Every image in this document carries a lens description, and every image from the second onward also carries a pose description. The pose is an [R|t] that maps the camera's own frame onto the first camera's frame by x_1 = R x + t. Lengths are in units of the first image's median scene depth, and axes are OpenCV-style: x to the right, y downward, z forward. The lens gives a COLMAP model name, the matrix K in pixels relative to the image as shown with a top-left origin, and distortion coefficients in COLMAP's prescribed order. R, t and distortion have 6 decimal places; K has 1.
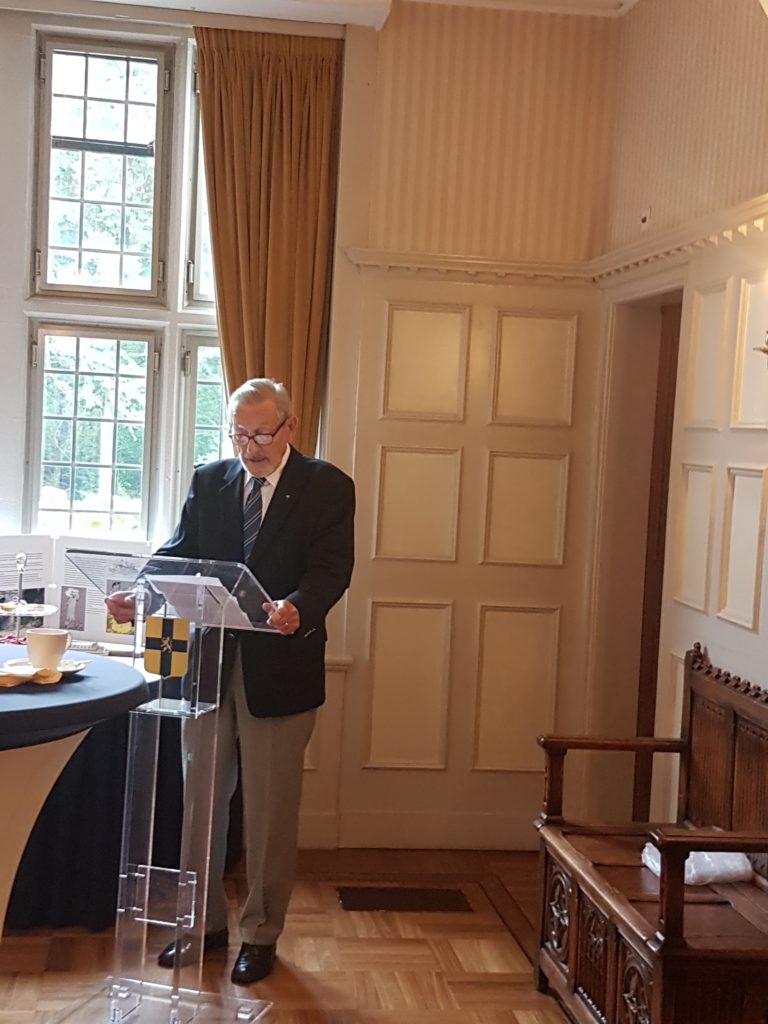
lens RADIAL K [[1502.8, 0, 380.8], [0, 1502.8, 496.2], [0, 0, 1]] dist [0.194224, -0.036647]
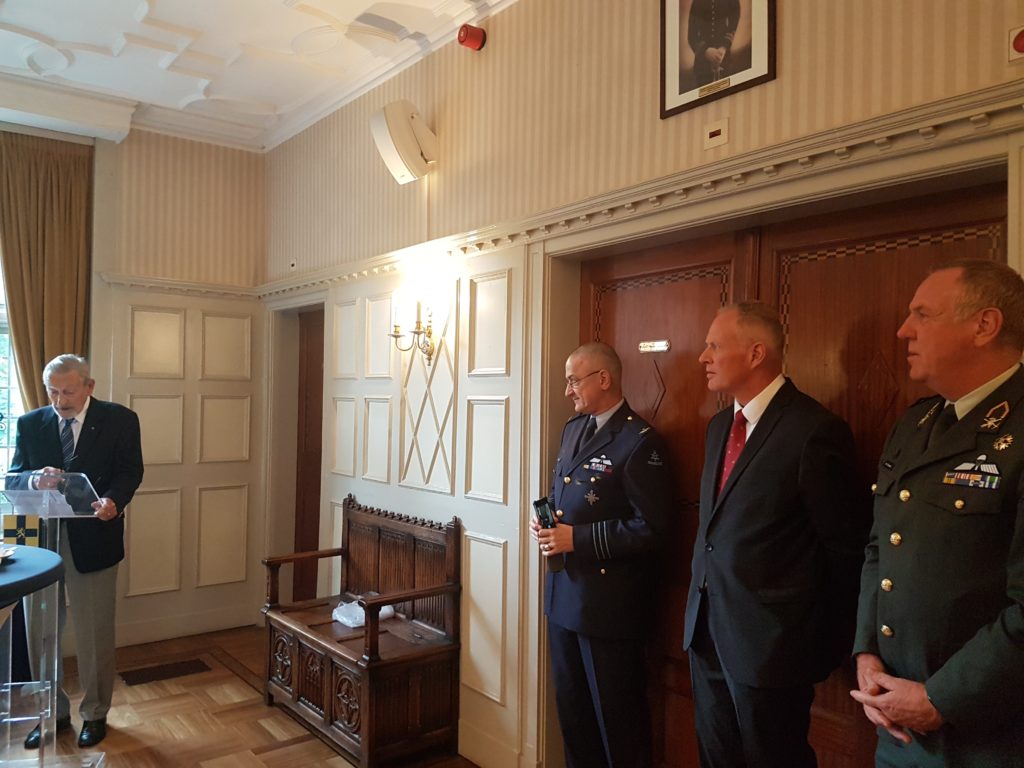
lens RADIAL K [[772.1, 0, 508.9], [0, 772.1, 393.0], [0, 0, 1]] dist [0.179146, -0.323419]
pose [[0.857339, -0.036826, 0.513434, -0.093669], [0.053123, 0.998442, -0.017093, 0.000427], [-0.512004, 0.041930, 0.857959, 0.071848]]
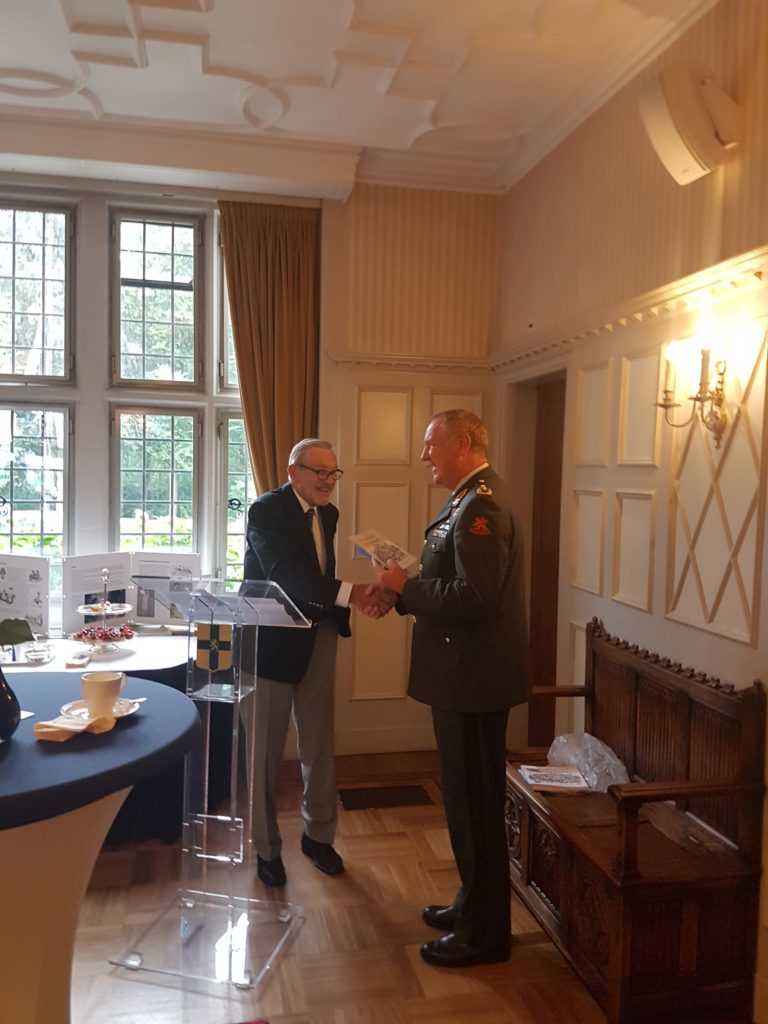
lens RADIAL K [[798.4, 0, 382.0], [0, 798.4, 502.8], [0, 0, 1]] dist [0.175988, -0.261300]
pose [[0.996838, -0.033246, 0.072172, -0.034289], [0.033424, 0.999440, -0.001268, -0.013407], [-0.072089, 0.003677, 0.997391, 0.230662]]
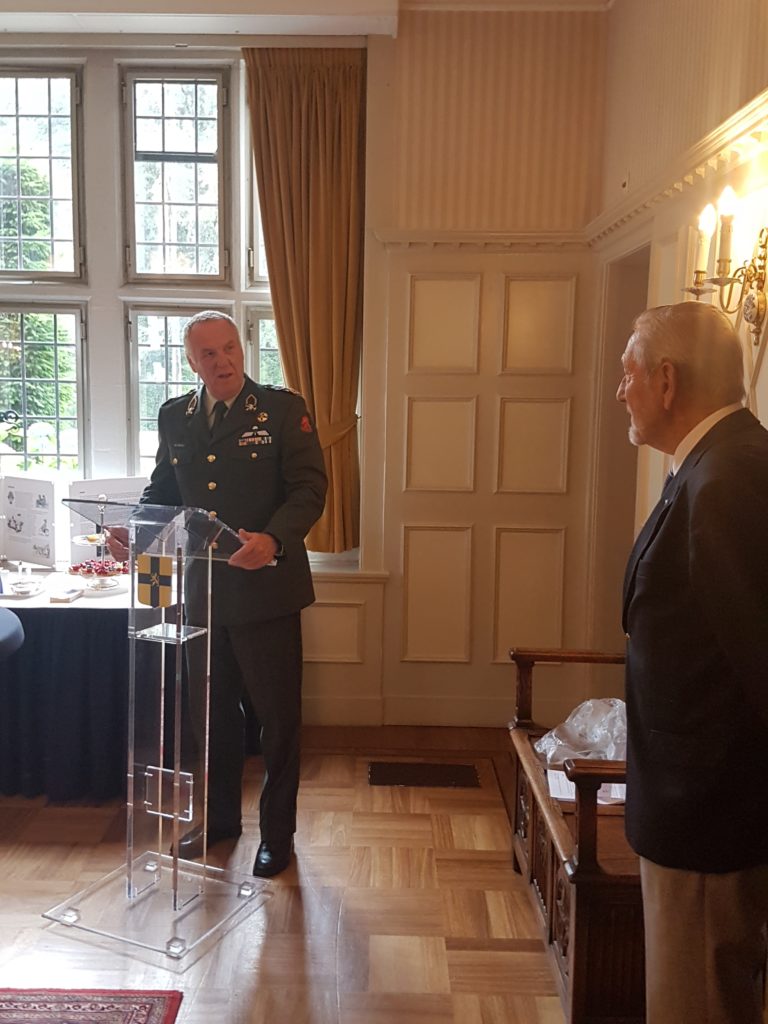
lens RADIAL K [[1032.0, 0, 381.5], [0, 1032.0, 493.3], [0, 0, 1]] dist [0.214412, -0.346755]
pose [[0.988068, -0.020878, -0.152599, 0.113104], [0.029884, 0.997929, 0.056963, -0.004729], [0.151093, -0.060844, 0.986645, 0.195020]]
